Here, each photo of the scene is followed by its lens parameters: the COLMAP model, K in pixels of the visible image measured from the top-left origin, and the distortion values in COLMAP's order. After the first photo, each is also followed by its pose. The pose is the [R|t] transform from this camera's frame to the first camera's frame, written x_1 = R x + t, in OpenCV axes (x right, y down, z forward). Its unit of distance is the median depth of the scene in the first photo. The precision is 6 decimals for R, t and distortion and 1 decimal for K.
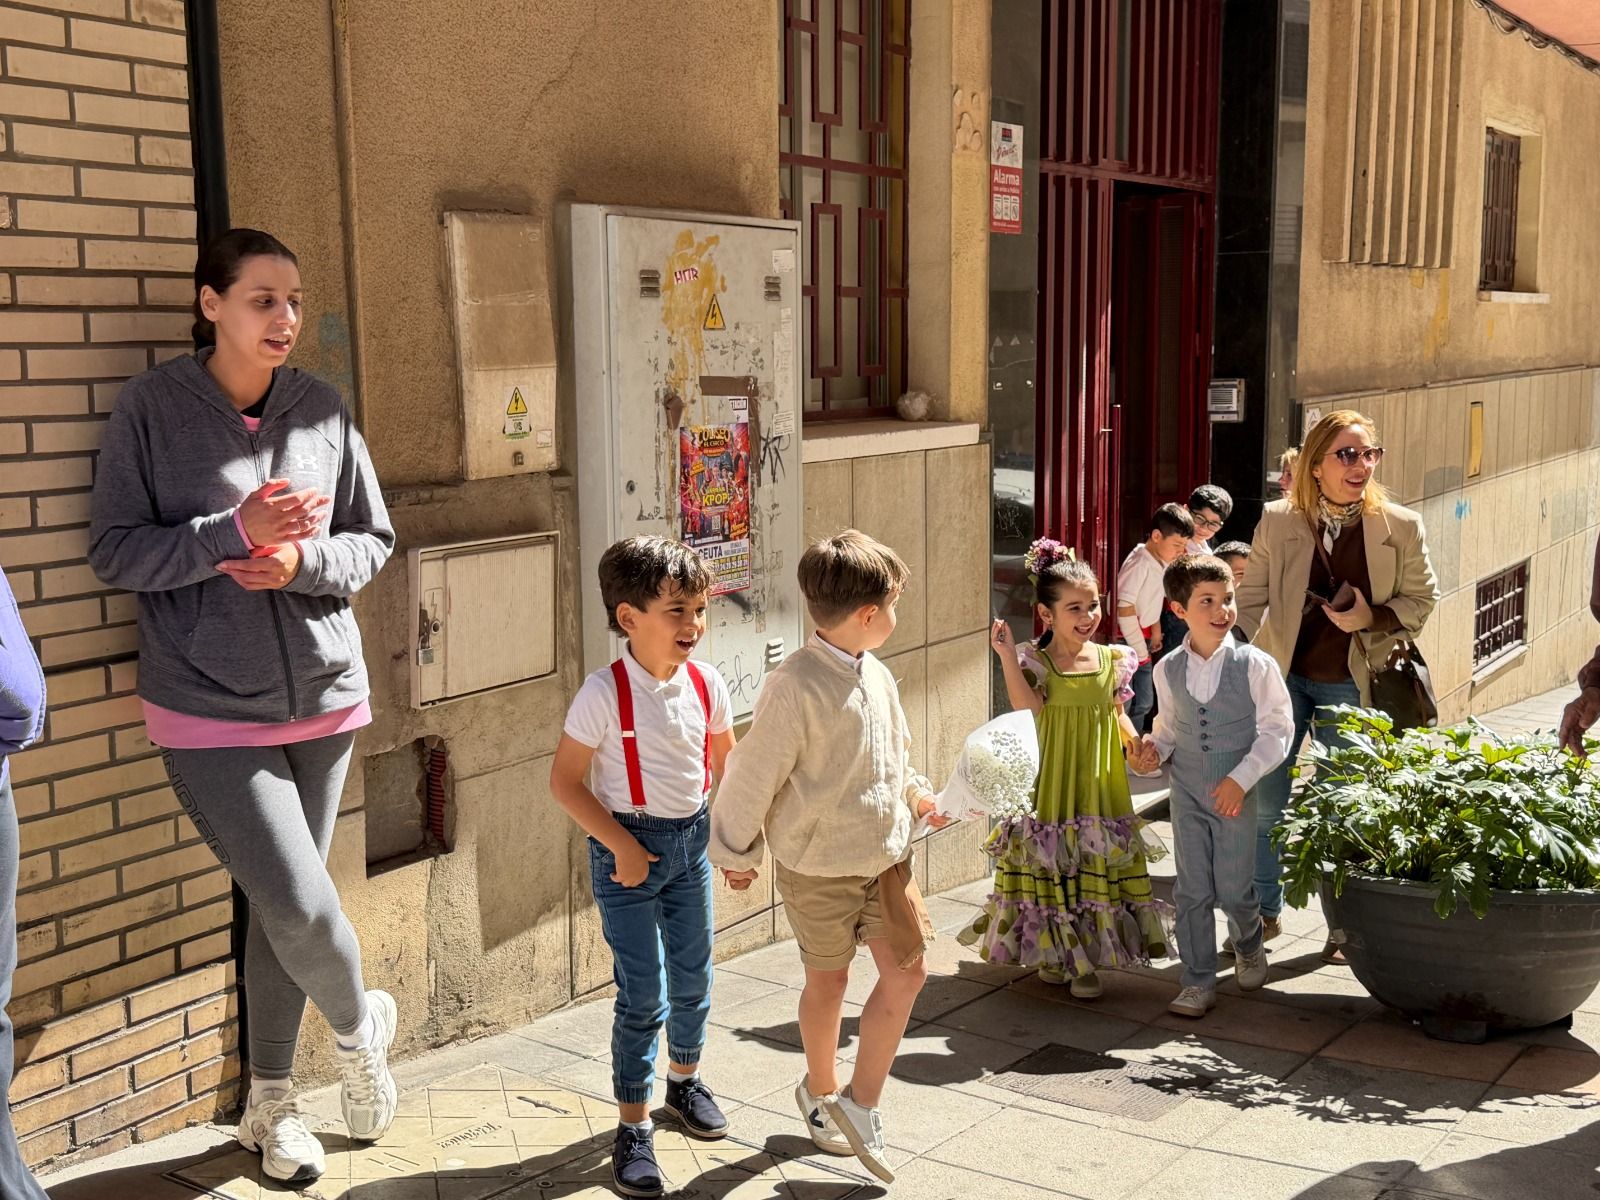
lens RADIAL K [[1903.7, 0, 799.7], [0, 1903.7, 590.3], [0, 0, 1]] dist [0.223532, -0.509591]
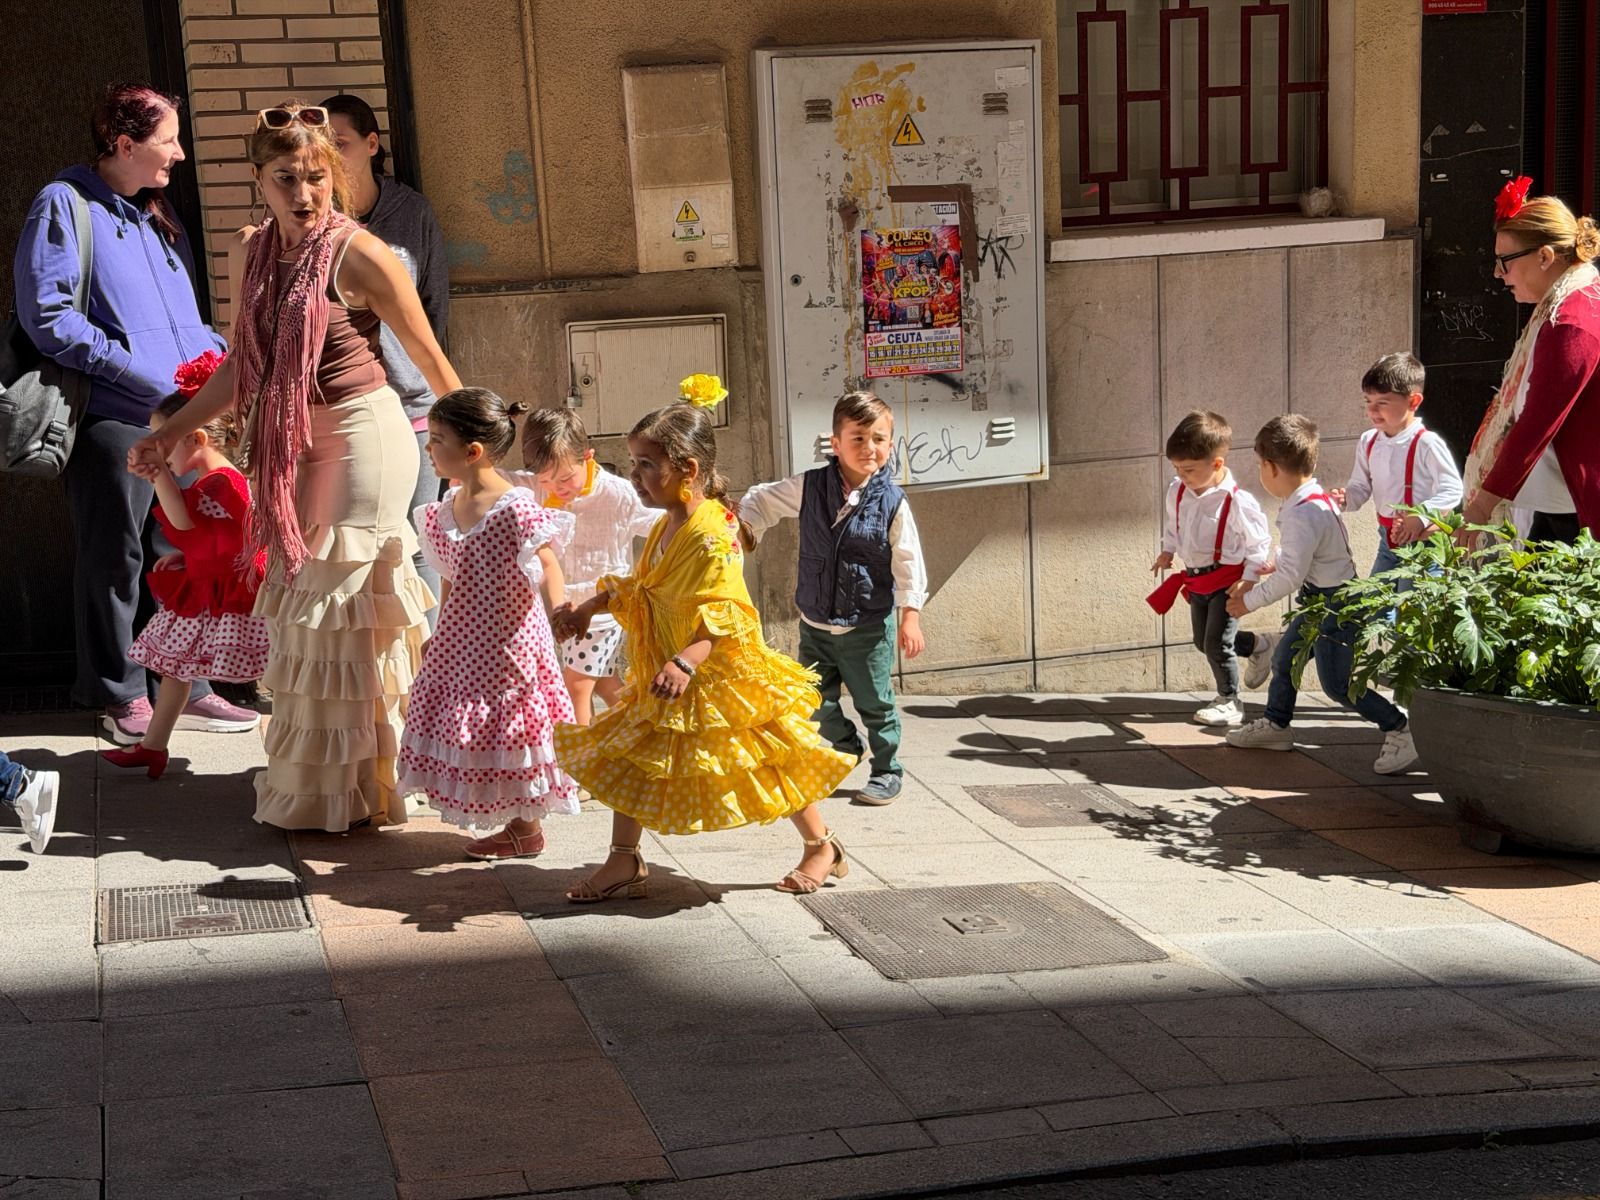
lens RADIAL K [[2287.8, 0, 819.6], [0, 2287.8, 588.4], [0, 0, 1]] dist [0.176502, -0.334992]
pose [[0.752531, 0.095860, -0.651543, 0.854364], [-0.047866, 0.994694, 0.091061, 0.007749], [0.656815, -0.037339, 0.753126, -0.105949]]
